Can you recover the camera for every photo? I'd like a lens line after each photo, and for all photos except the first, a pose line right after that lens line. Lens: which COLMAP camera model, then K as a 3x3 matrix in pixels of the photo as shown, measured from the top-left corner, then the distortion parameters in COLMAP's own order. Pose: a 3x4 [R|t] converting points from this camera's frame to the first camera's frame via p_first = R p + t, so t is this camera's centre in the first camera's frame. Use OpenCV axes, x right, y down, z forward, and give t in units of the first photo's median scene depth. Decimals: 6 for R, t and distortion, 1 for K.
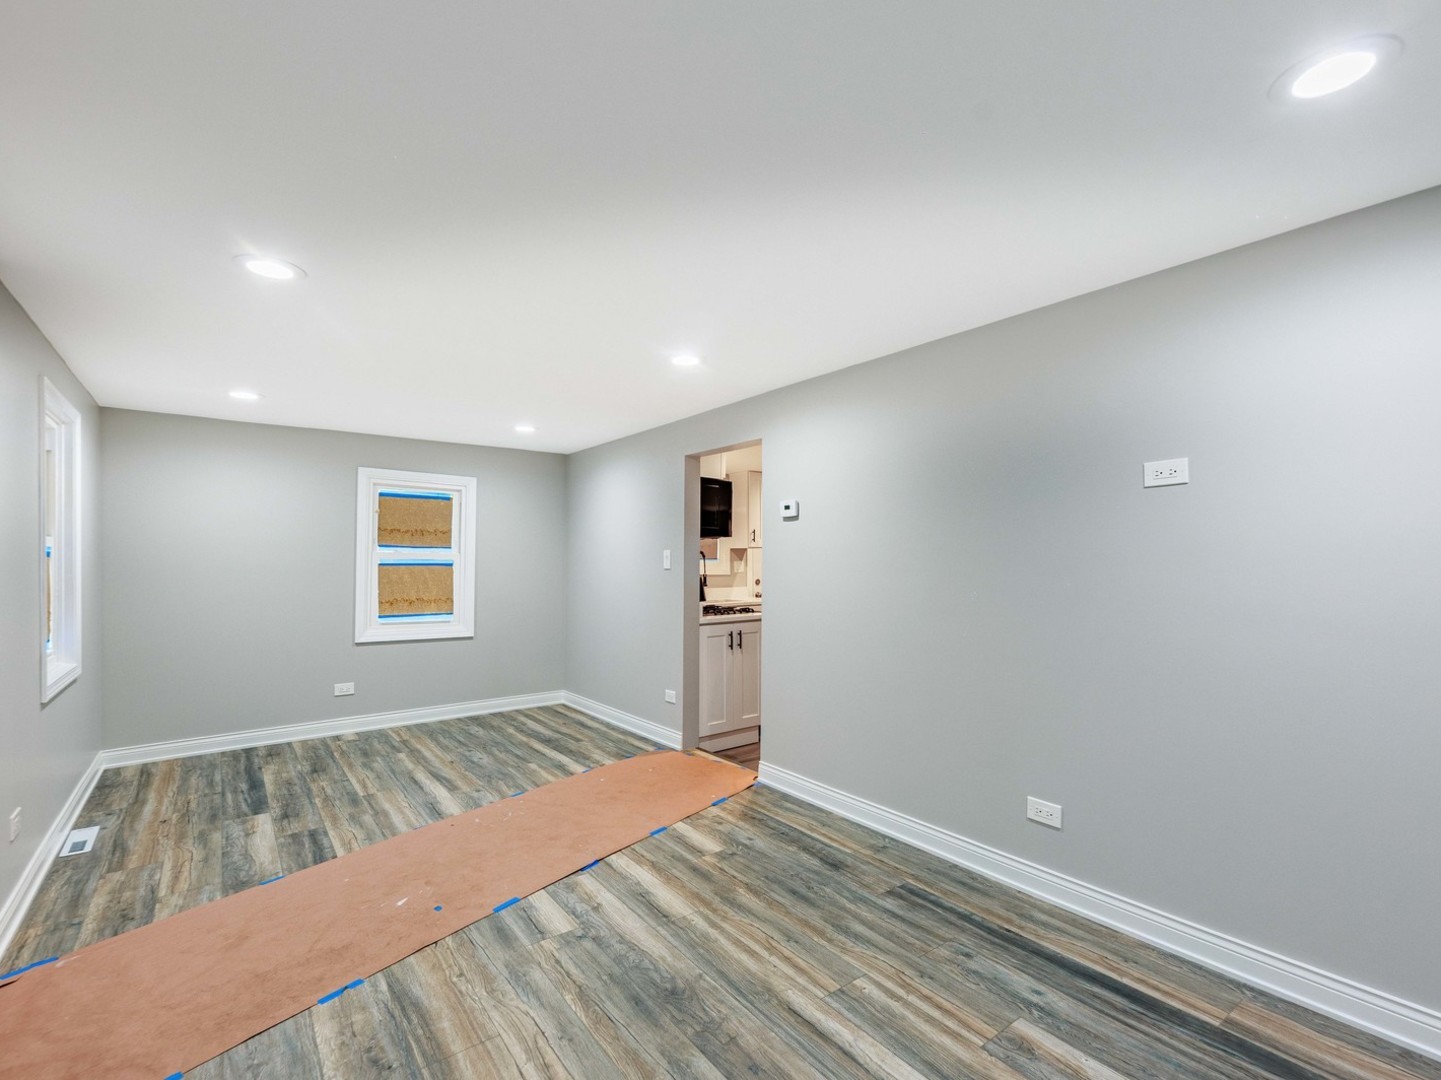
lens RADIAL K [[674.3, 0, 723.3], [0, 674.3, 545.5], [0, 0, 1]] dist [-0.000834, -0.001104]
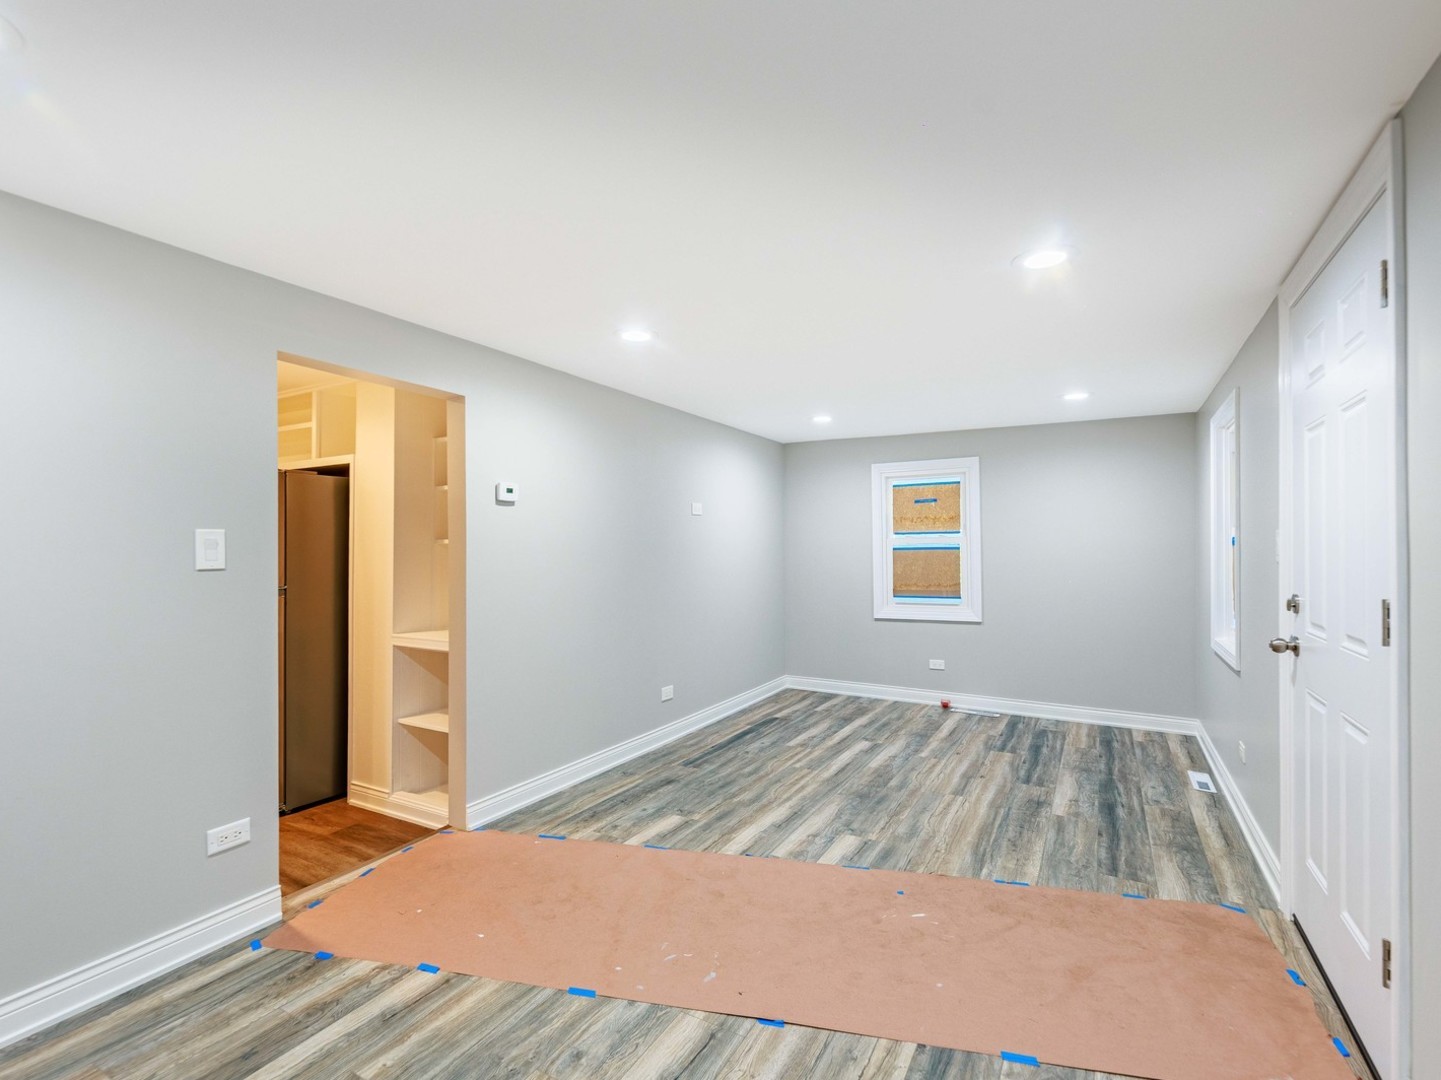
lens RADIAL K [[674.3, 0, 723.3], [0, 674.3, 545.5], [0, 0, 1]] dist [-0.000834, -0.001104]
pose [[-0.407682, 0.005056, 0.913110, -0.939207], [-0.018110, 0.999743, -0.013621, 0.025871], [-0.912944, -0.022089, -0.407486, 1.260282]]
